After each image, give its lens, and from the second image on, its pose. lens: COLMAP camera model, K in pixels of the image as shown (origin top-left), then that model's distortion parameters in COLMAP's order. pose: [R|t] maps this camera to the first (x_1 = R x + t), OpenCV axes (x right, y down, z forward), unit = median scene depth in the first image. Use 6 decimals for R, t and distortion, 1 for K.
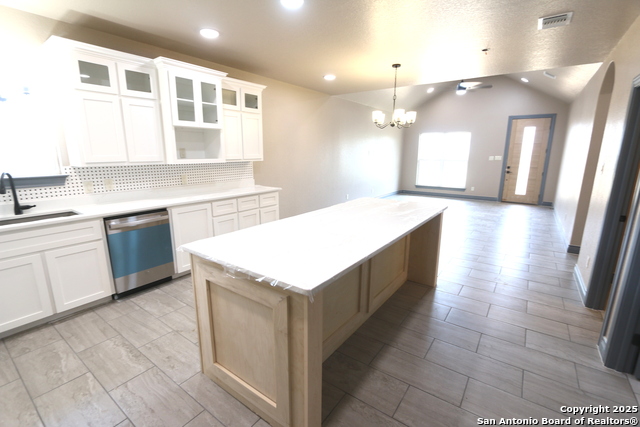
lens RADIAL K [[294.3, 0, 318.0], [0, 294.3, 211.2], [0, 0, 1]] dist [0.000808, -0.000006]
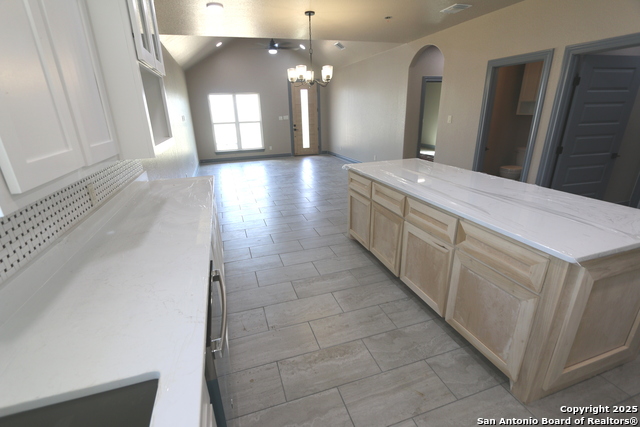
lens RADIAL K [[294.3, 0, 318.0], [0, 294.3, 211.2], [0, 0, 1]] dist [0.000808, -0.000006]
pose [[0.590082, -0.284157, 0.755684, -0.266038], [0.191513, 0.958563, 0.210901, -0.051515], [-0.784300, 0.020274, 0.620050, 0.212689]]
